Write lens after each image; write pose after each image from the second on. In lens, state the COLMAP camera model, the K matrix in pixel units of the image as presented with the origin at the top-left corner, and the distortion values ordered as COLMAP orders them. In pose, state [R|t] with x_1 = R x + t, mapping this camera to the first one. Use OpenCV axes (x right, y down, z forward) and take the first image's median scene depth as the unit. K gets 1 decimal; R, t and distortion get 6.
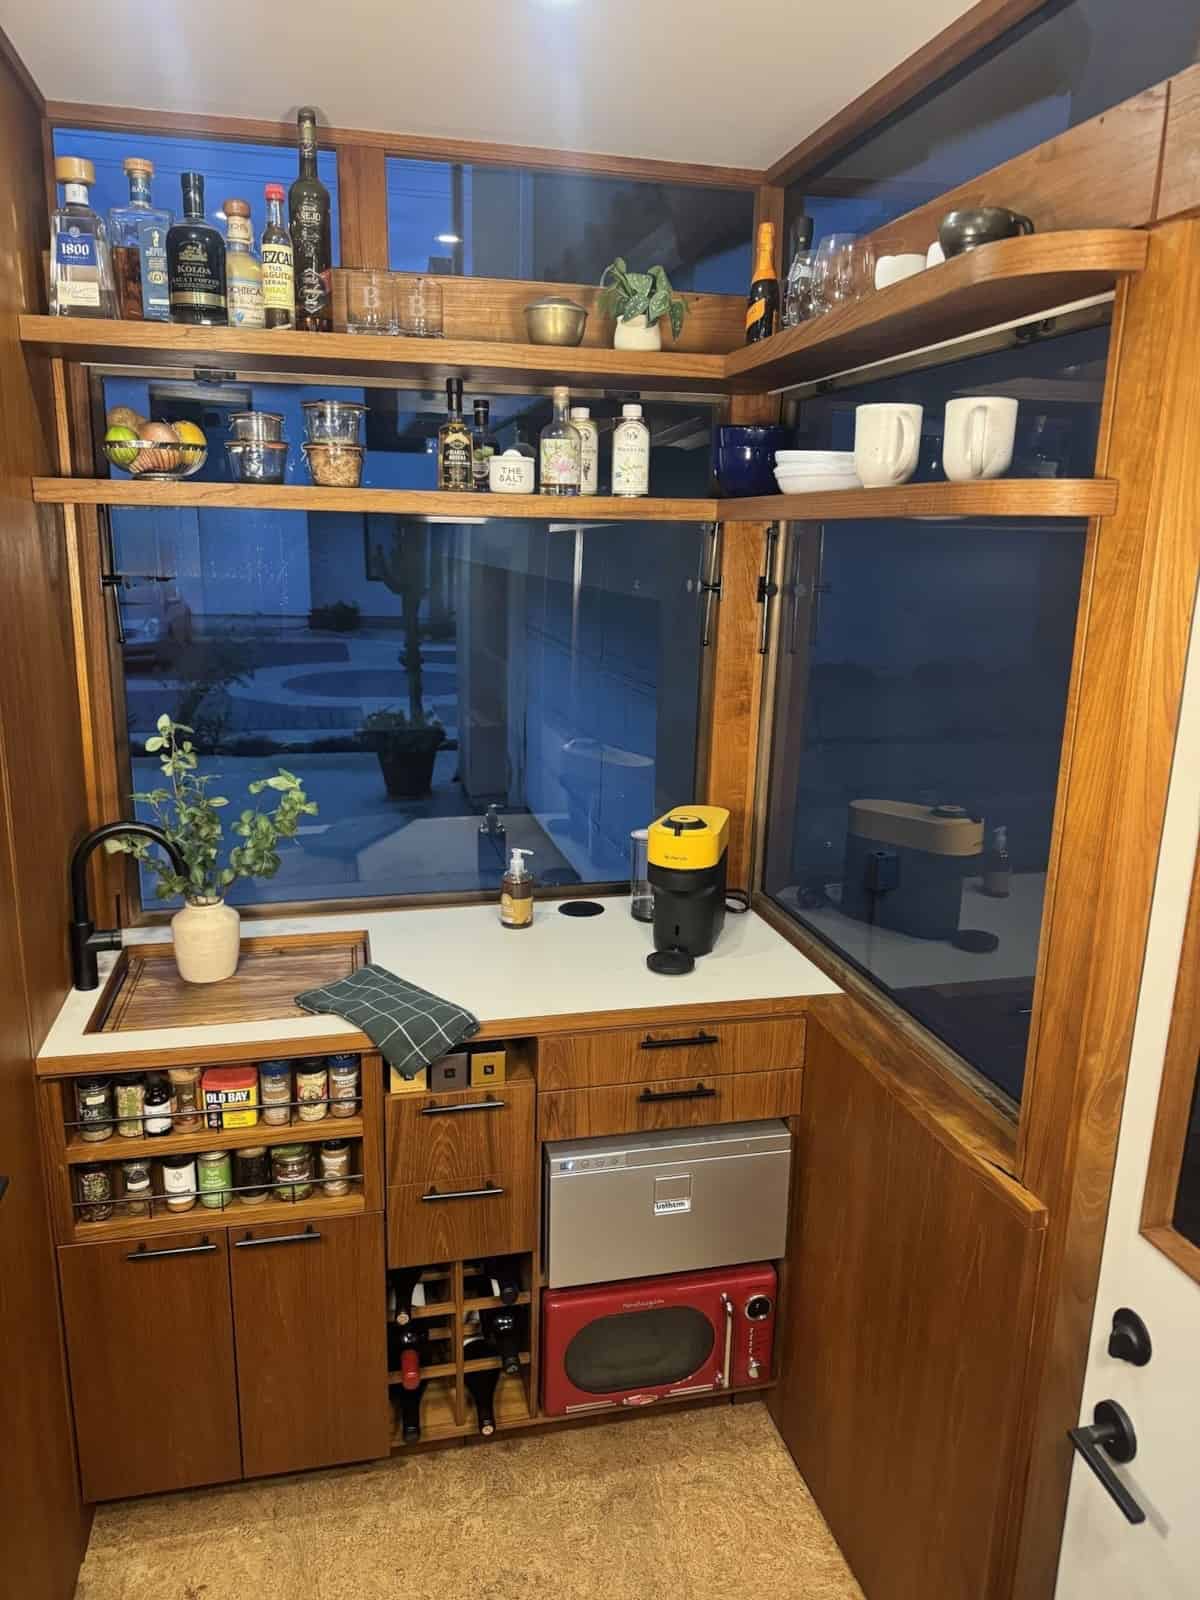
lens RADIAL K [[1121.3, 0, 606.6], [0, 1121.3, 802.7], [0, 0, 1]] dist [0.032748, -0.038381]
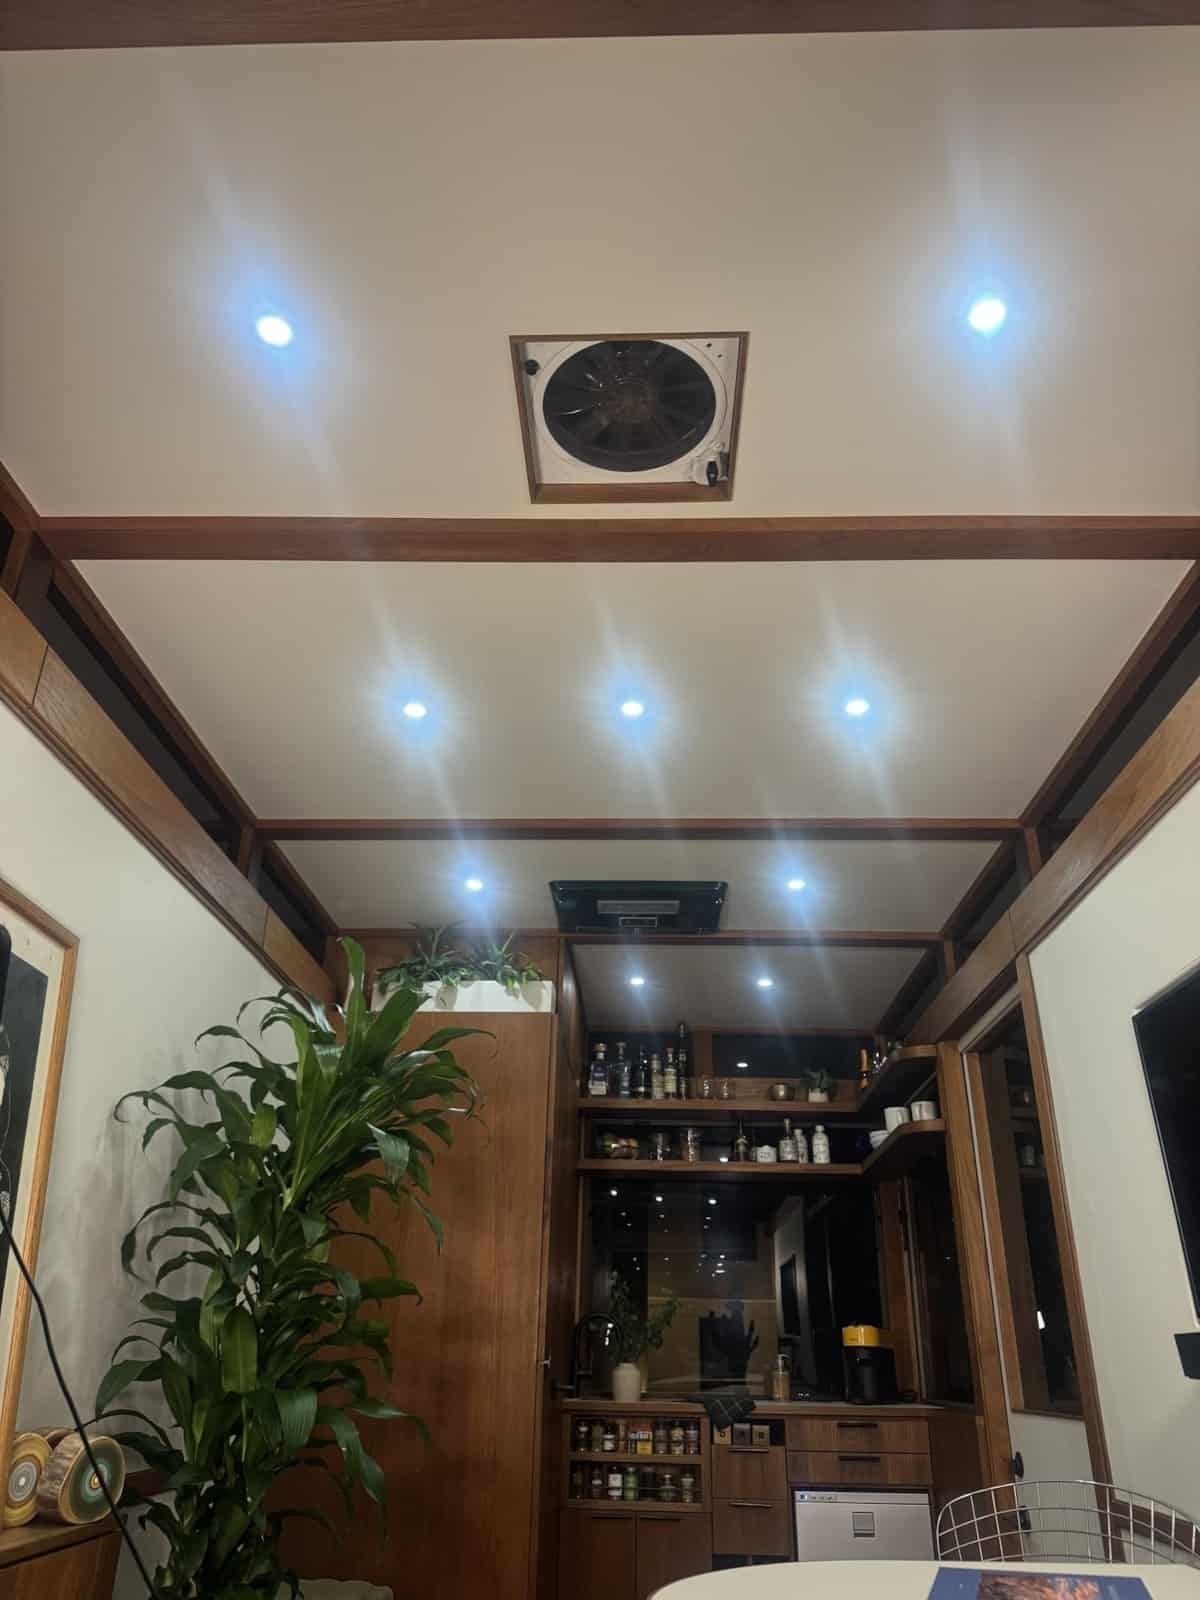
lens RADIAL K [[1138.6, 0, 582.4], [0, 1138.6, 798.1], [0, 0, 1]] dist [0.093497, -0.140606]
pose [[0.956313, -0.125847, -0.263872, 0.282656], [-0.074657, 0.767546, -0.636632, 0.707419], [0.282652, 0.628519, 0.724618, -1.335439]]
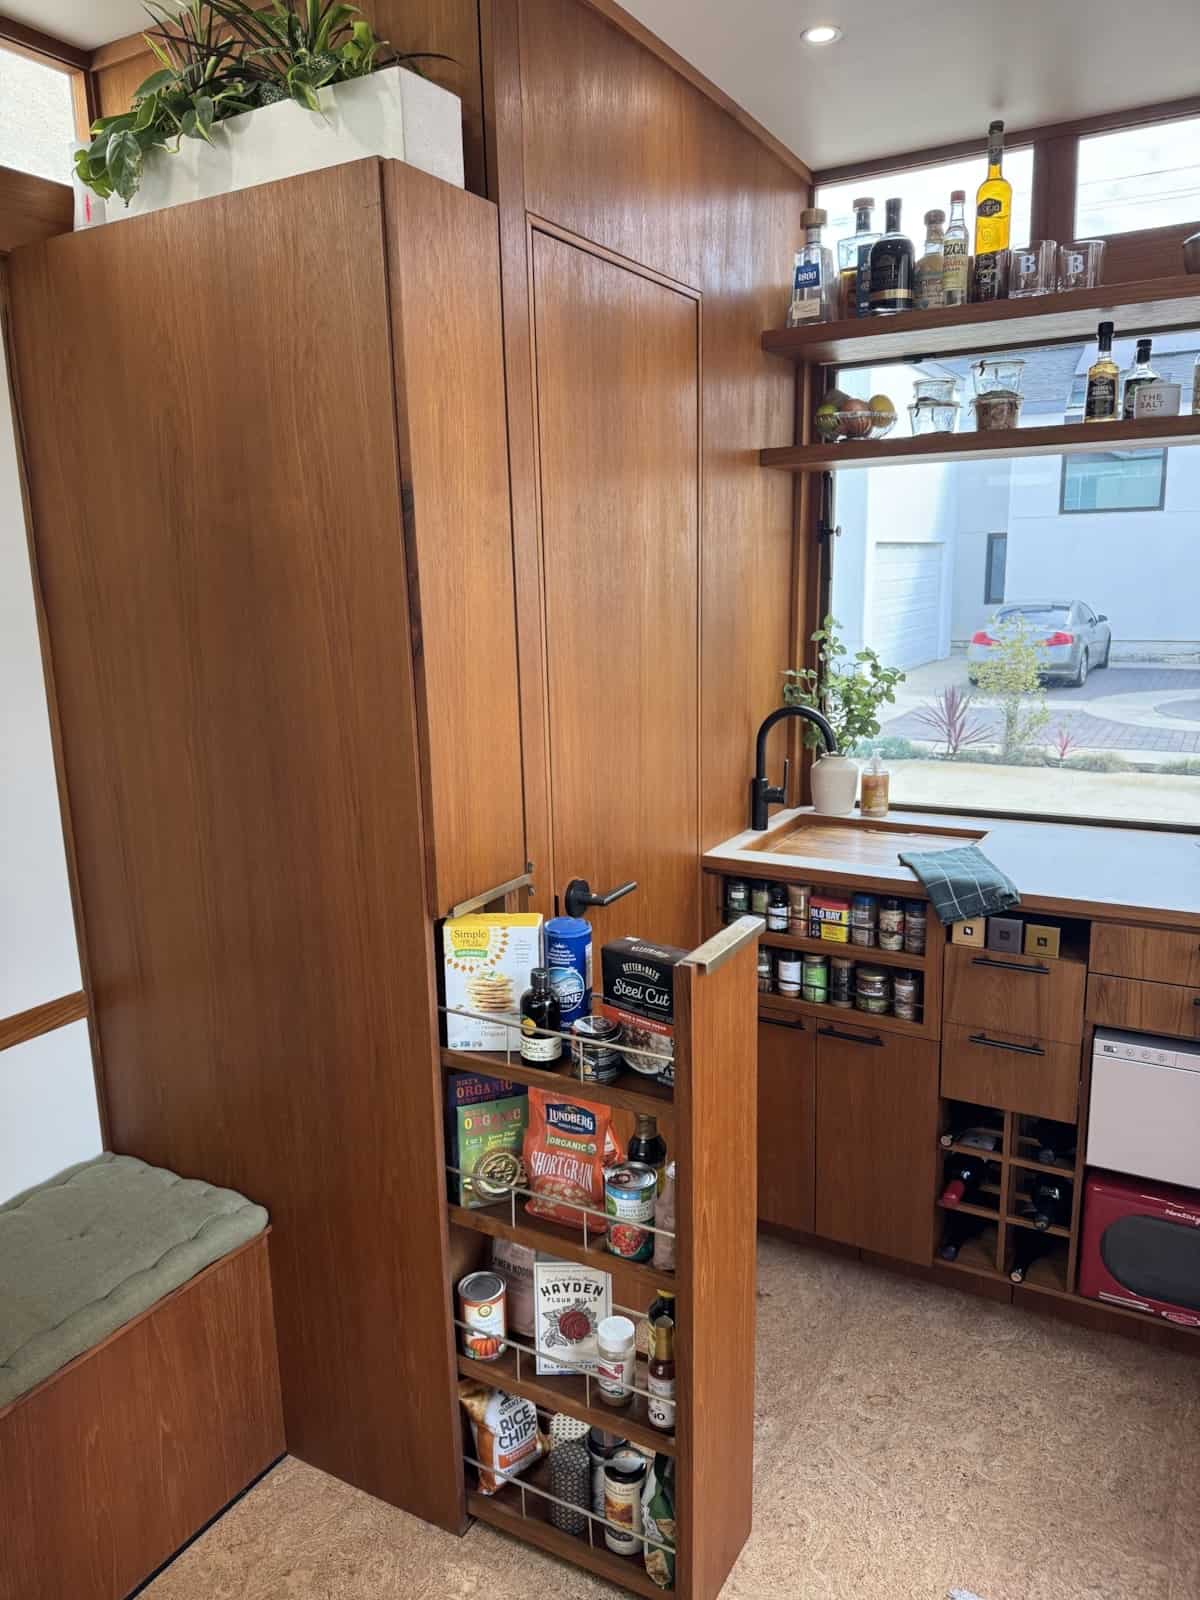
lens RADIAL K [[1121.3, 0, 606.6], [0, 1121.3, 802.7], [0, 0, 1]] dist [0.032748, -0.038381]
pose [[0.724230, 0.102082, -0.681961, 0.323330], [-0.124046, 0.992135, 0.016777, 0.137263], [0.678310, 0.072445, 0.731196, -0.108114]]
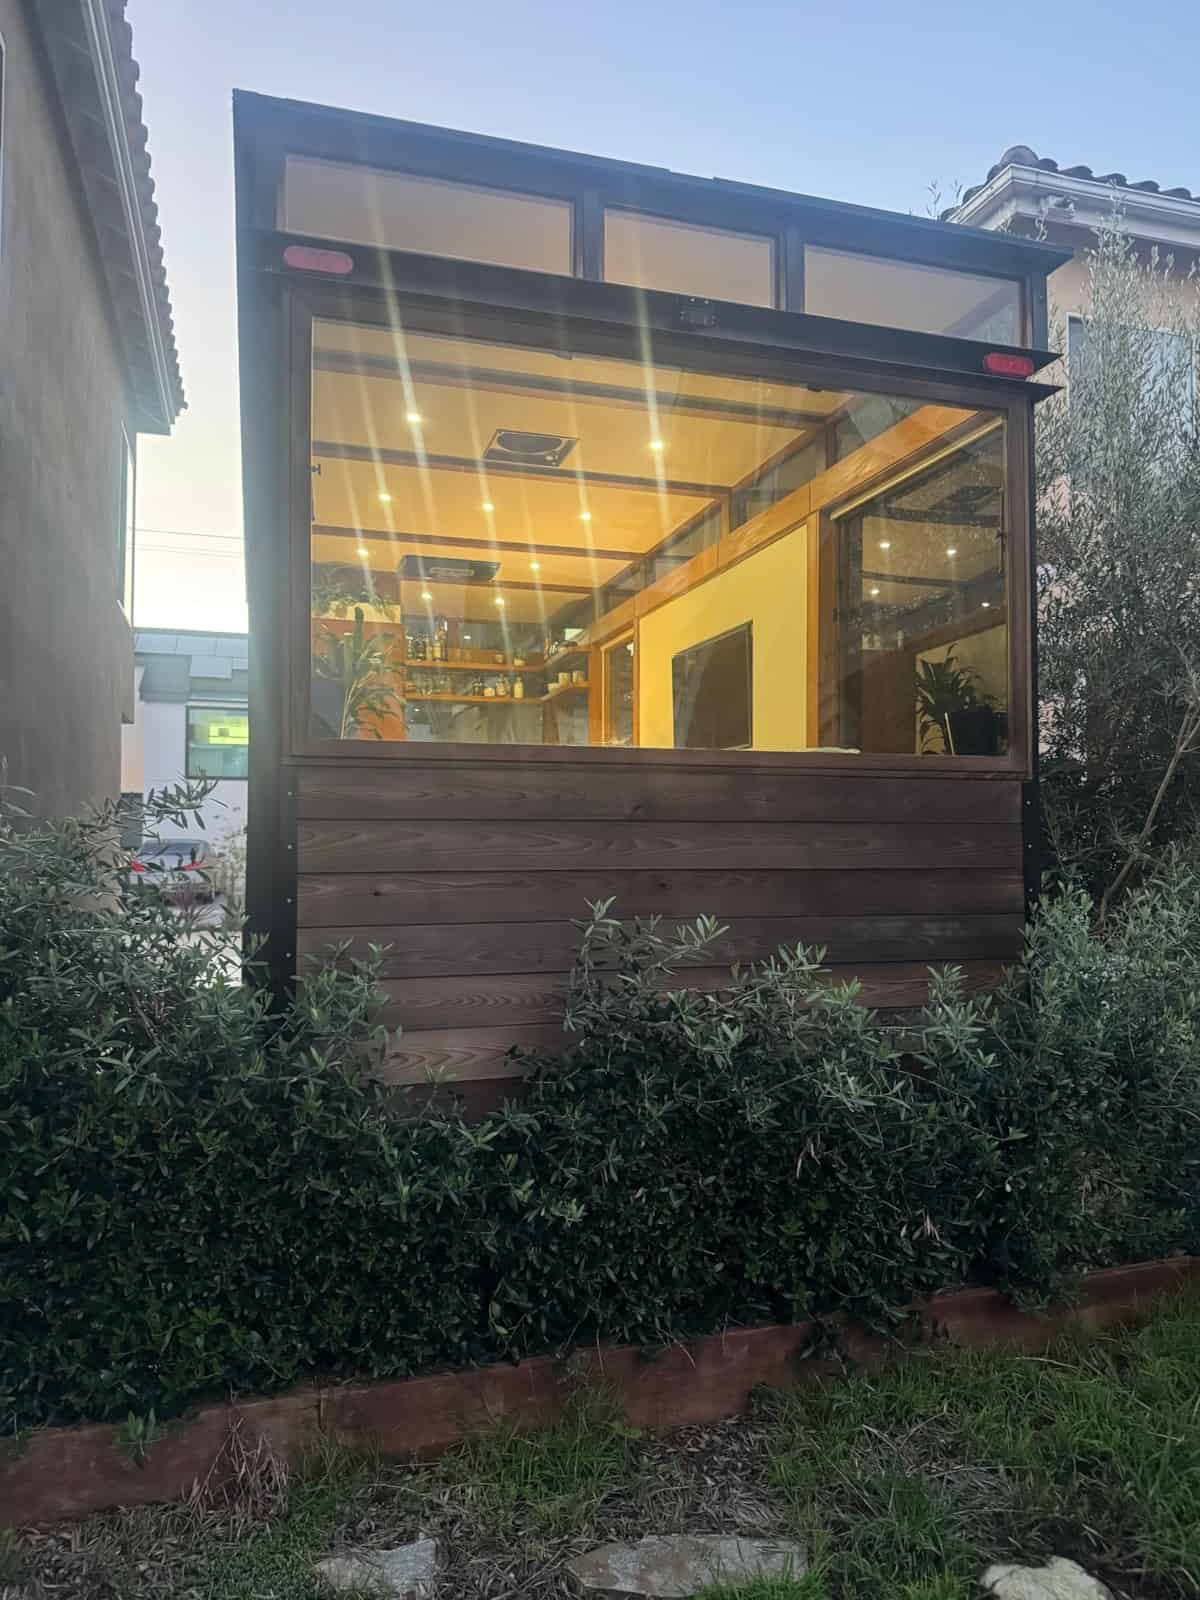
lens RADIAL K [[1125.4, 0, 606.4], [0, 1125.4, 804.2], [0, 0, 1]] dist [0.007422, -0.007578]
pose [[0.997723, -0.018049, 0.064980, 0.077094], [0.034413, 0.964895, -0.260370, 1.292651], [-0.057999, 0.262014, 0.963320, -3.141451]]
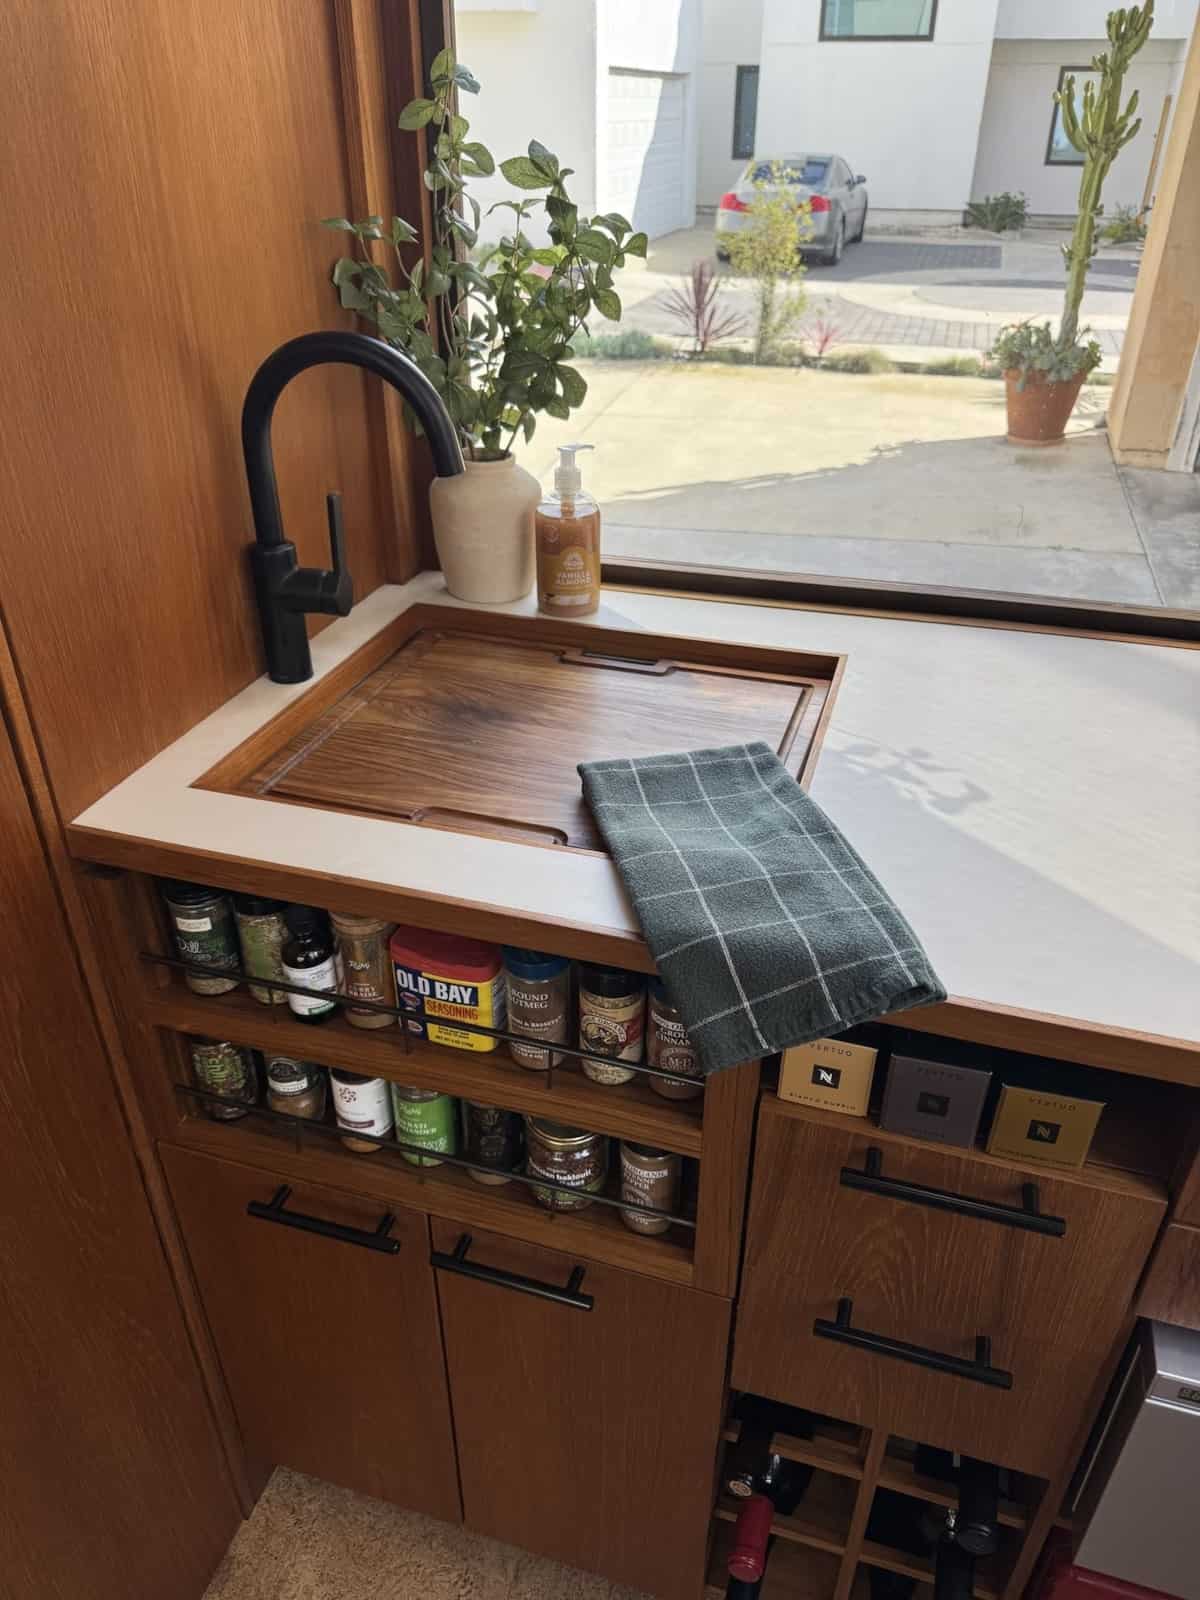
lens RADIAL K [[1125.4, 0, 606.4], [0, 1125.4, 804.2], [0, 0, 1]] dist [0.007422, -0.007578]
pose [[0.860135, 0.254281, -0.442164, -0.091685], [-0.108595, 0.938294, 0.328348, 0.033993], [0.498372, -0.234406, 0.834673, 0.642844]]
